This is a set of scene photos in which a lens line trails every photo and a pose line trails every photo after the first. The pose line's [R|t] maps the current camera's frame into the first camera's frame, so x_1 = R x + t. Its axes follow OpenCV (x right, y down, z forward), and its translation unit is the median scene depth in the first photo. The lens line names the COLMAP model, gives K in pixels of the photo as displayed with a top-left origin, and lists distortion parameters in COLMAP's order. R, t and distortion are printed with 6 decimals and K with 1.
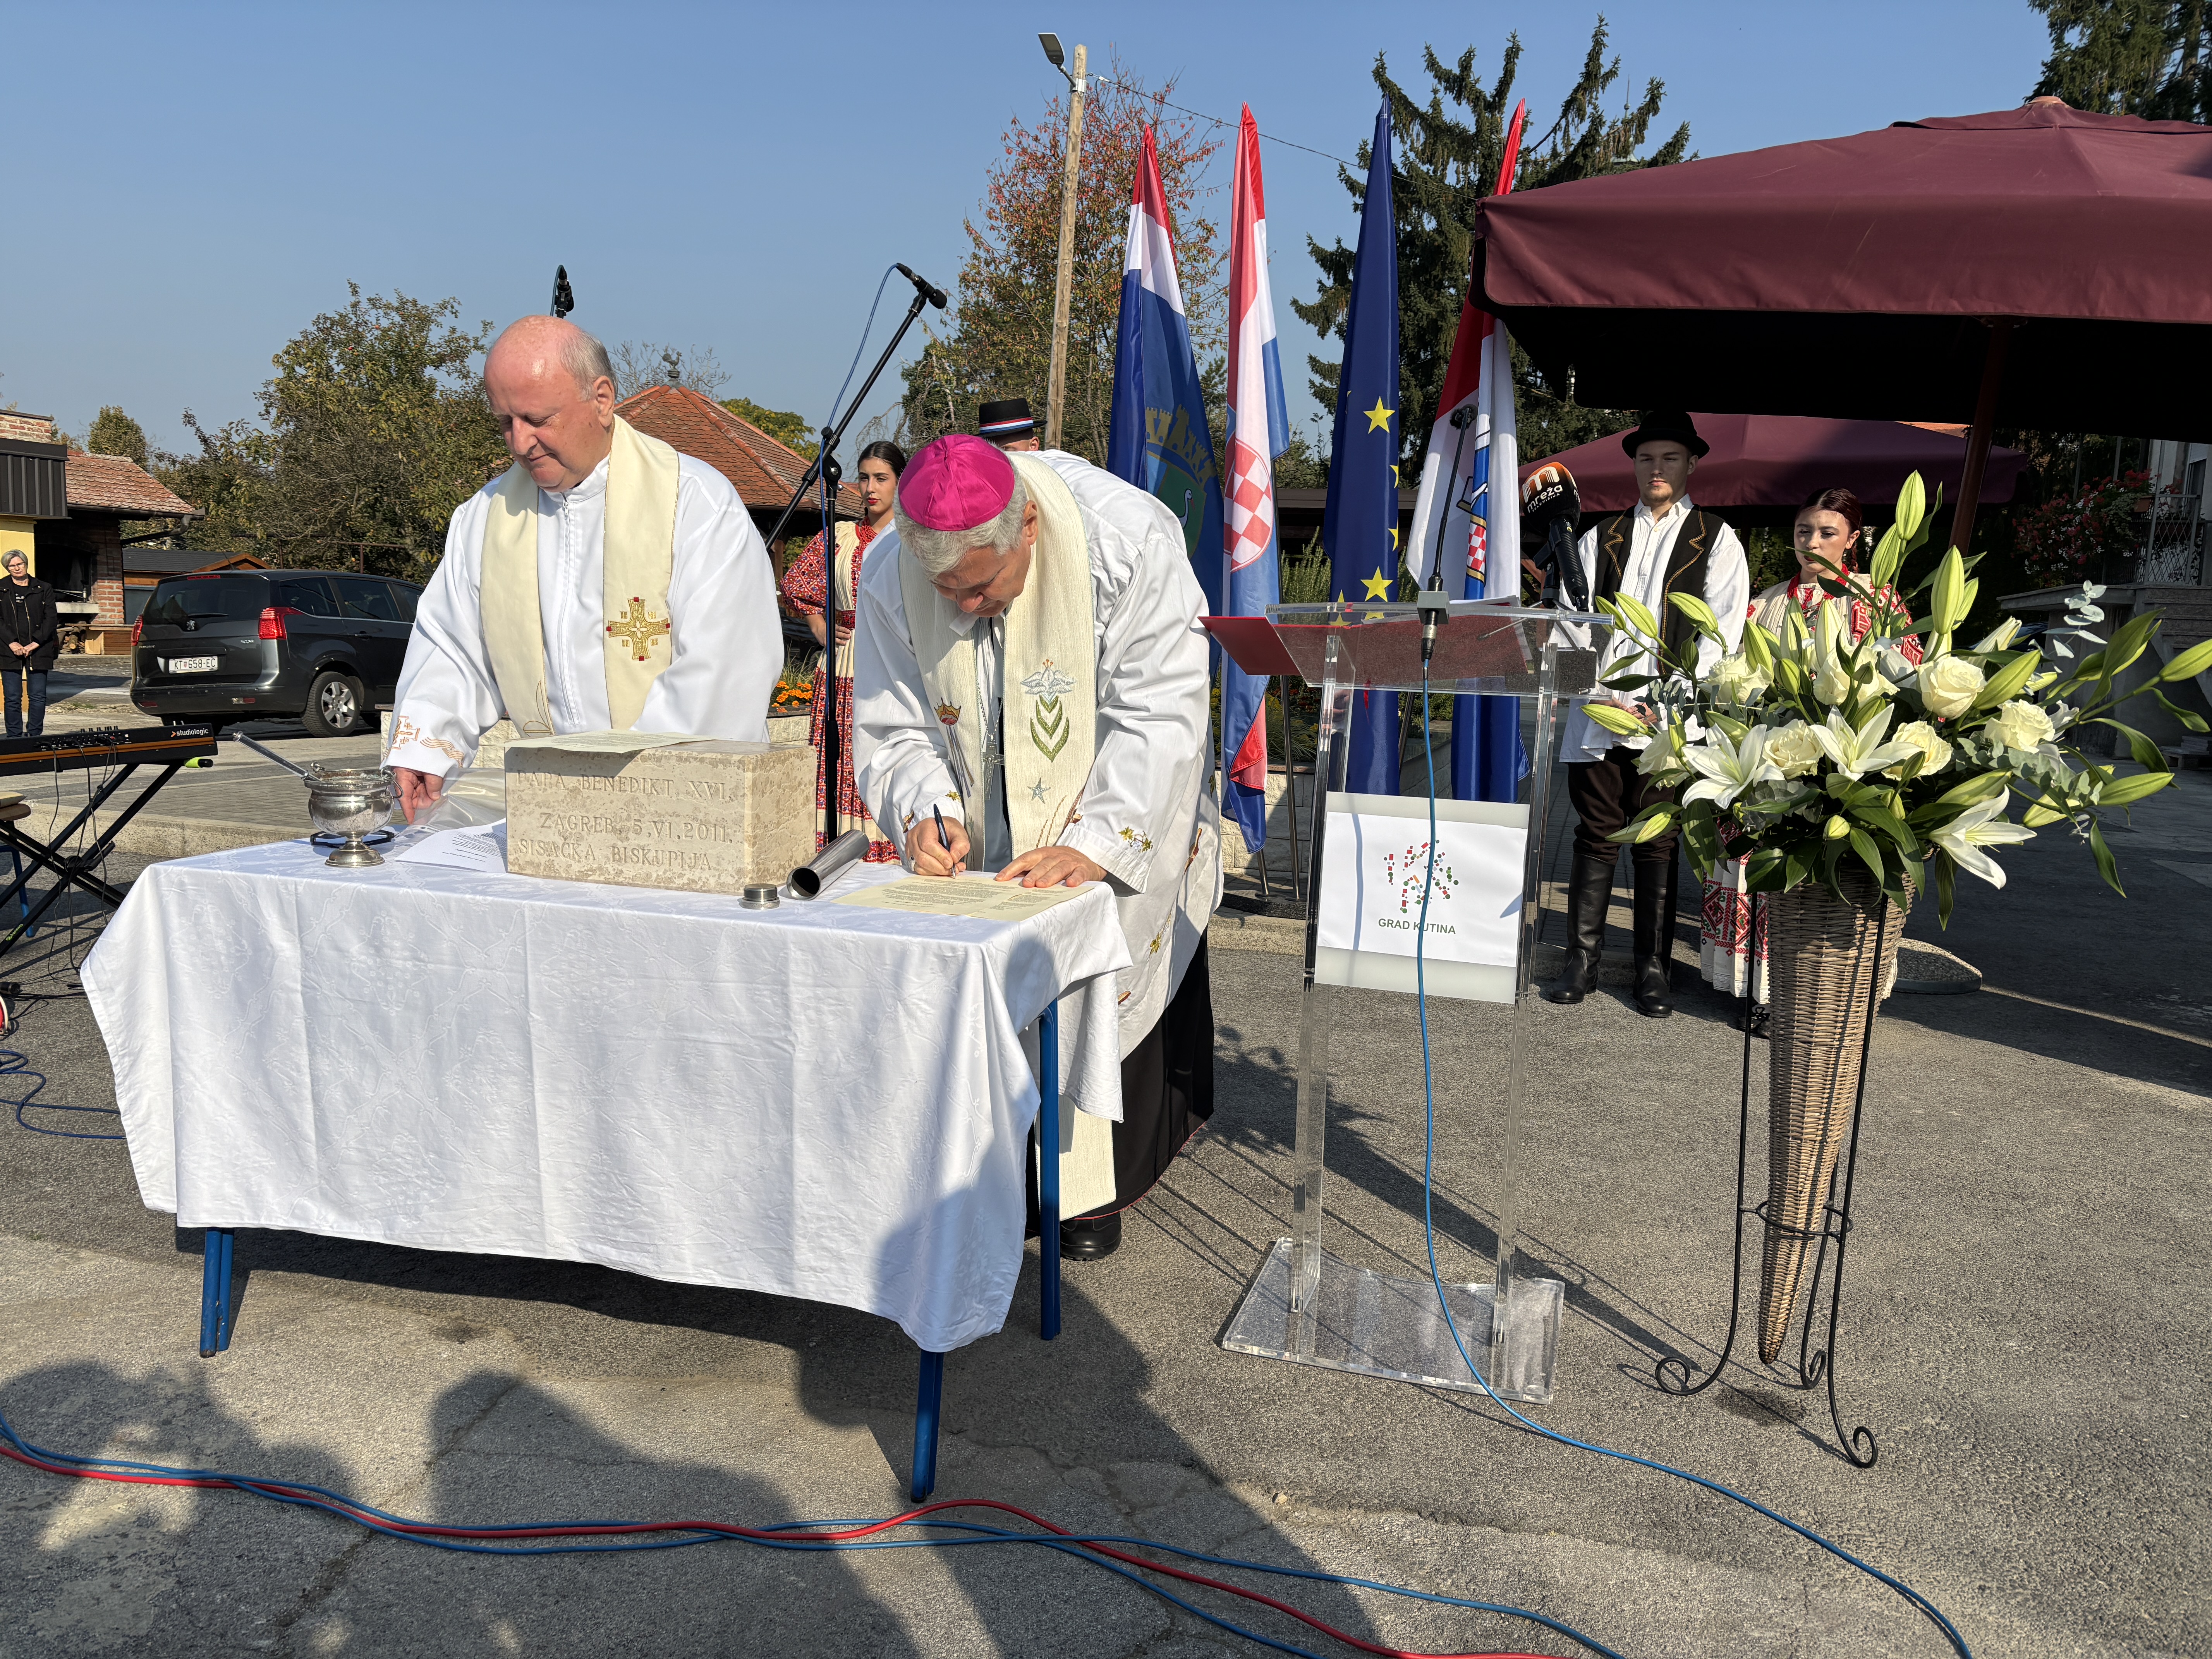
lens RADIAL K [[1699.8, 0, 1100.6], [0, 1699.8, 846.8], [0, 0, 1]] dist [0.044095, -0.033955]
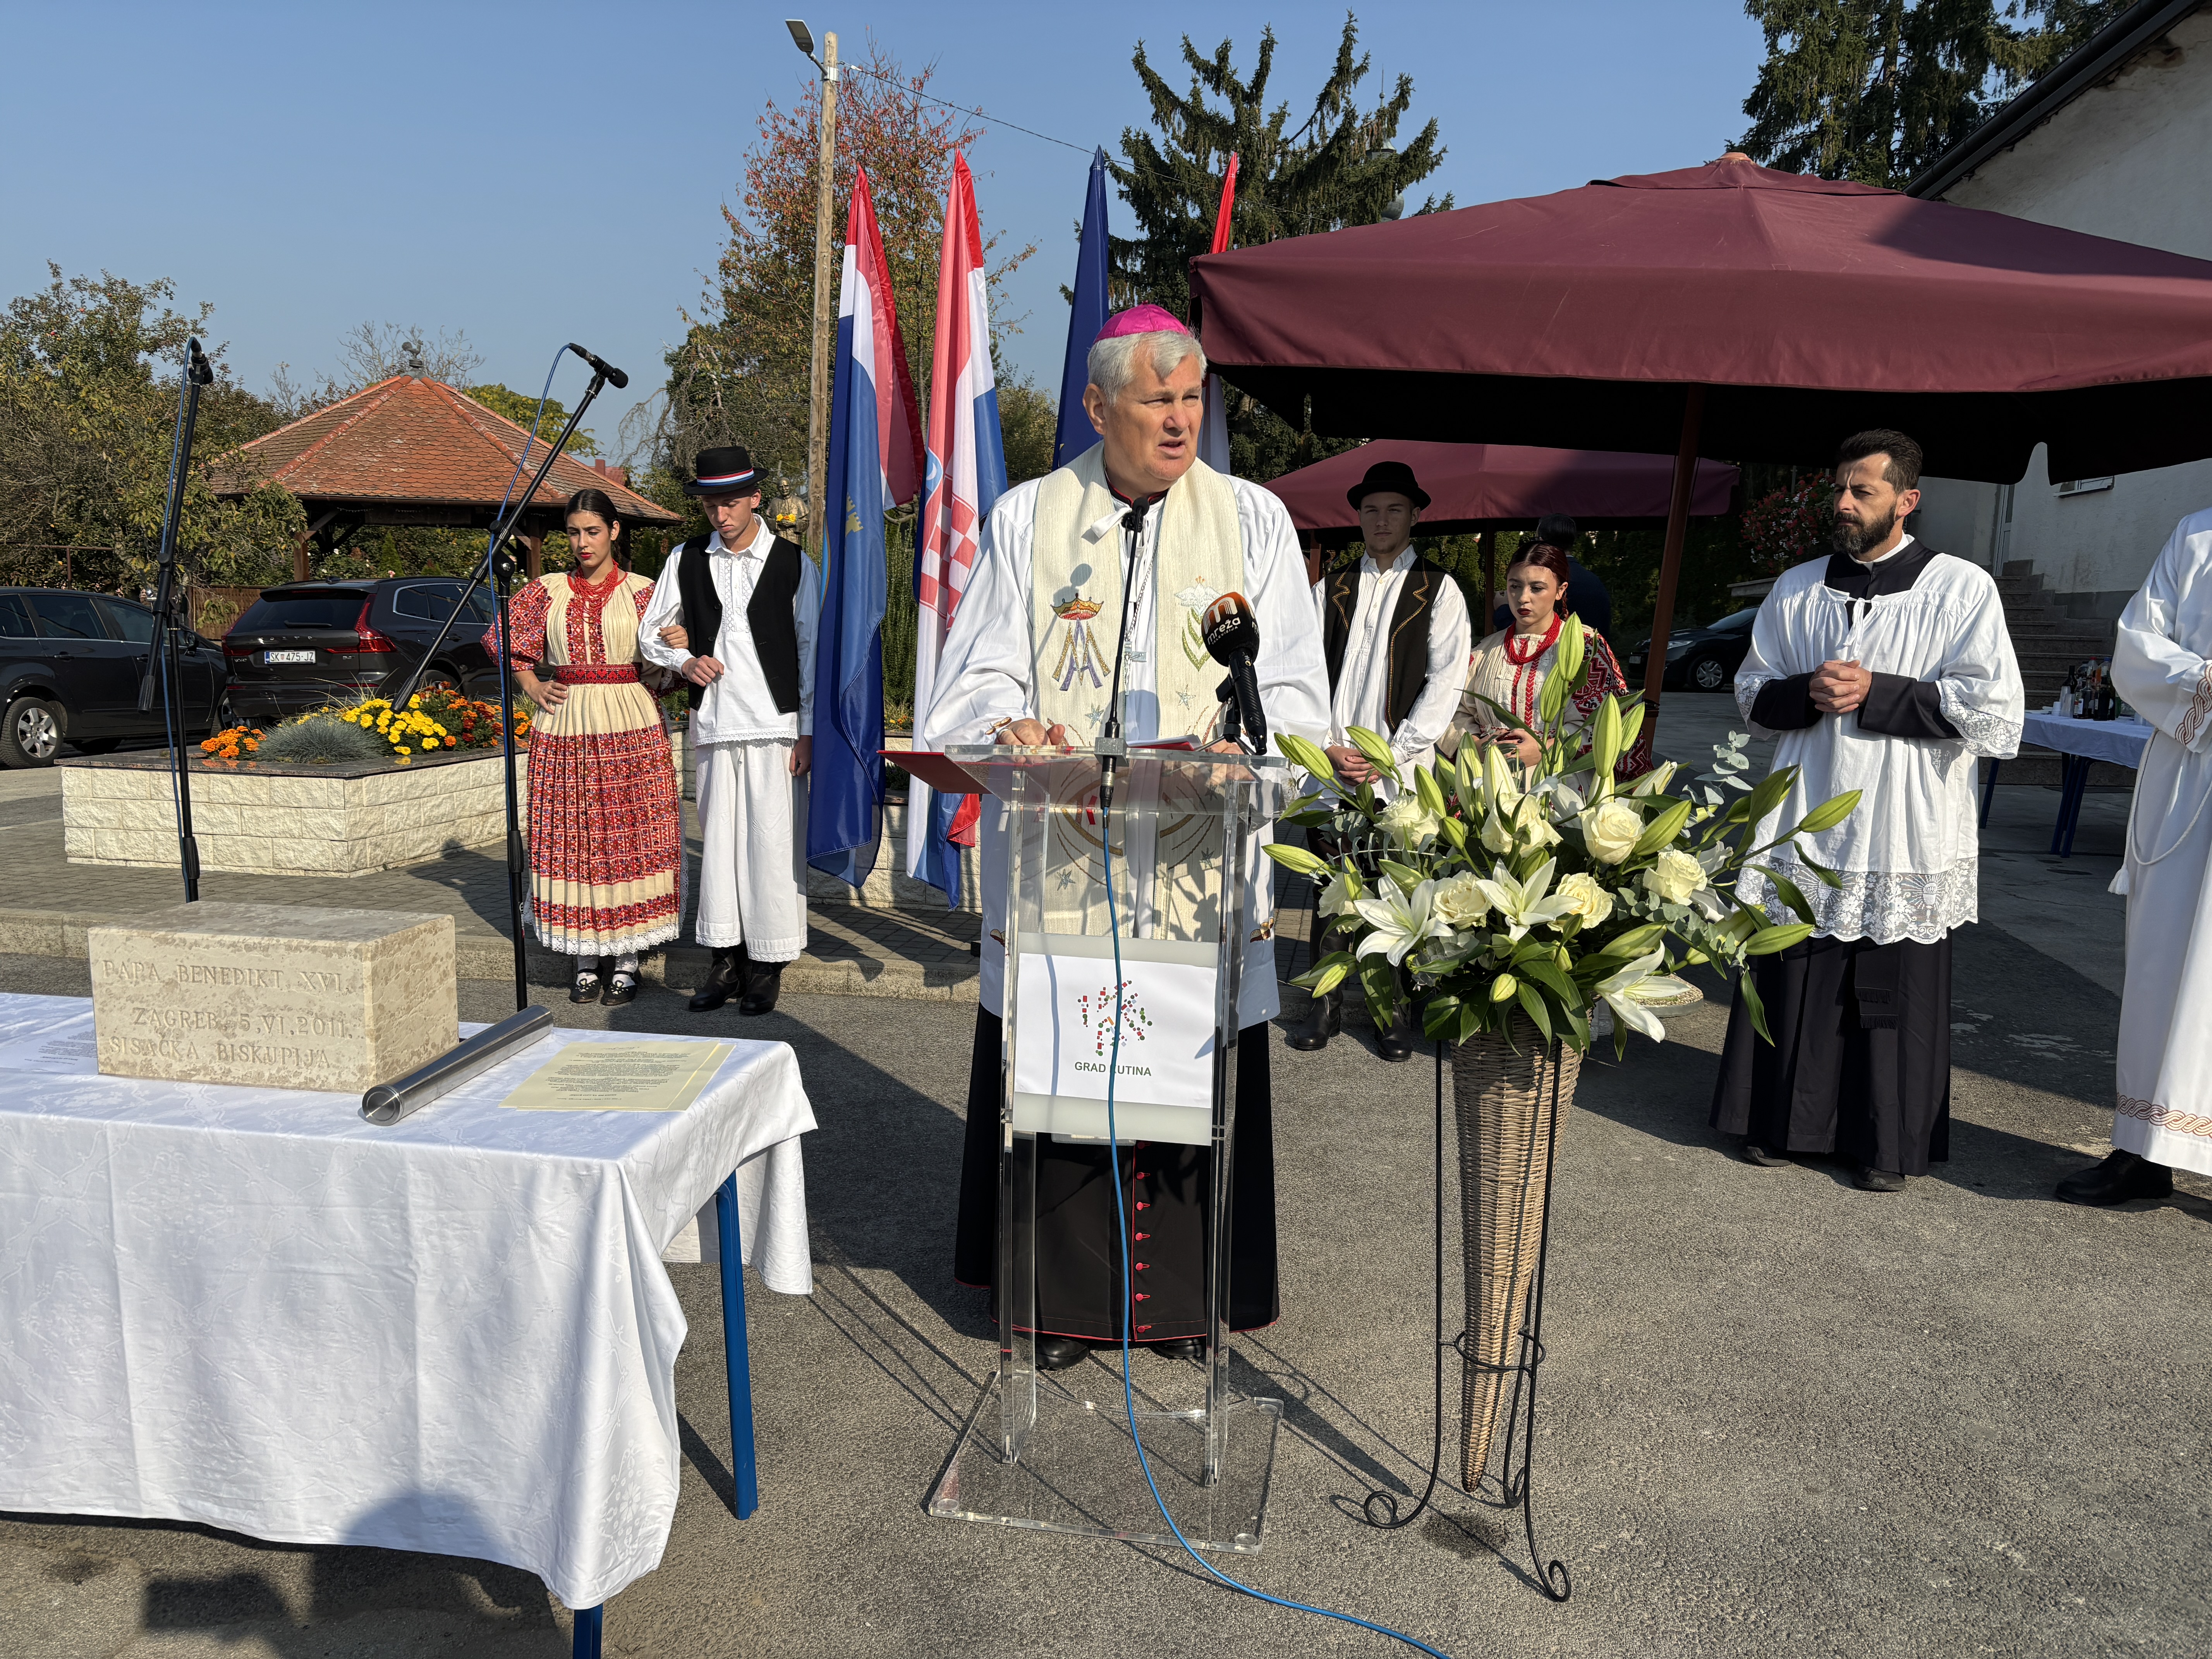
lens RADIAL K [[1704.0, 0, 1107.6], [0, 1704.0, 838.3], [0, 0, 1]] dist [0.021601, 0.012829]
pose [[0.991715, -0.035242, 0.123528, 0.056986], [0.034370, 0.999367, 0.009180, -0.078856], [-0.123773, -0.004859, 0.992299, 0.031563]]
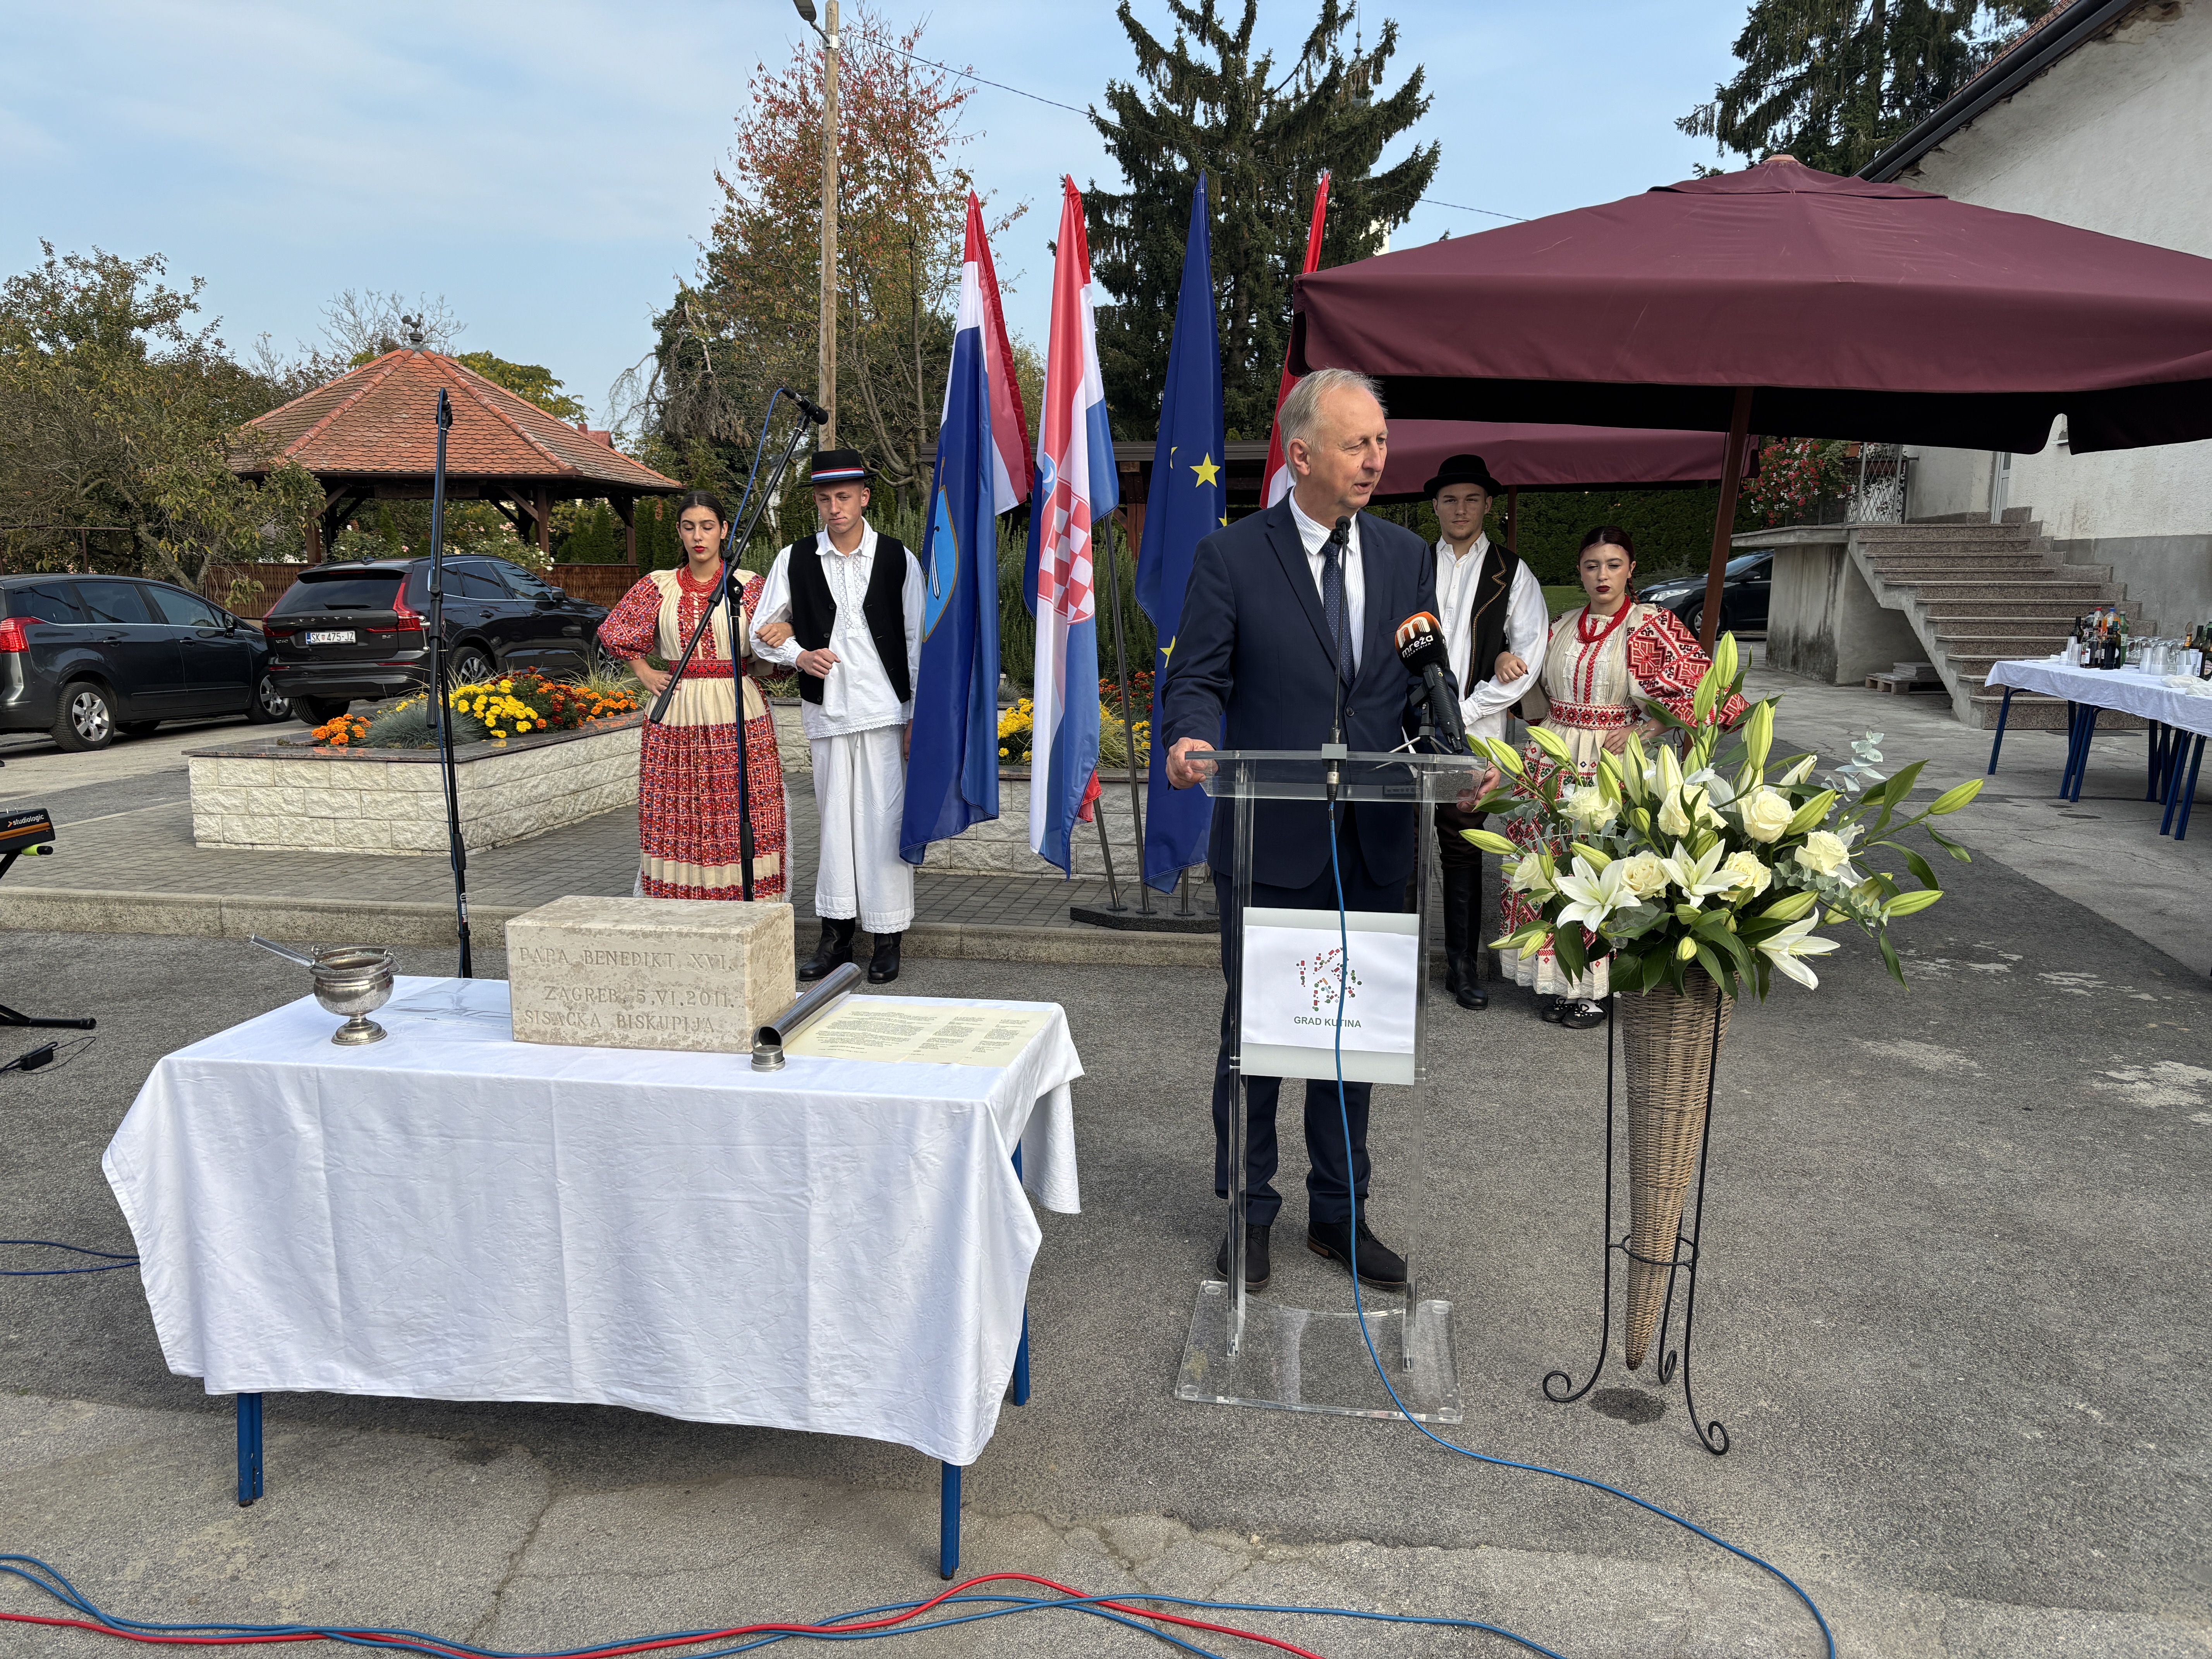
lens RADIAL K [[1702.1, 0, 1096.5], [0, 1702.1, 845.3], [0, 0, 1]] dist [0.037145, -0.018701]
pose [[0.990473, -0.058992, 0.124431, -0.086991], [0.054384, 0.997714, 0.040110, -0.106042], [-0.126512, -0.032961, 0.991417, -0.095830]]
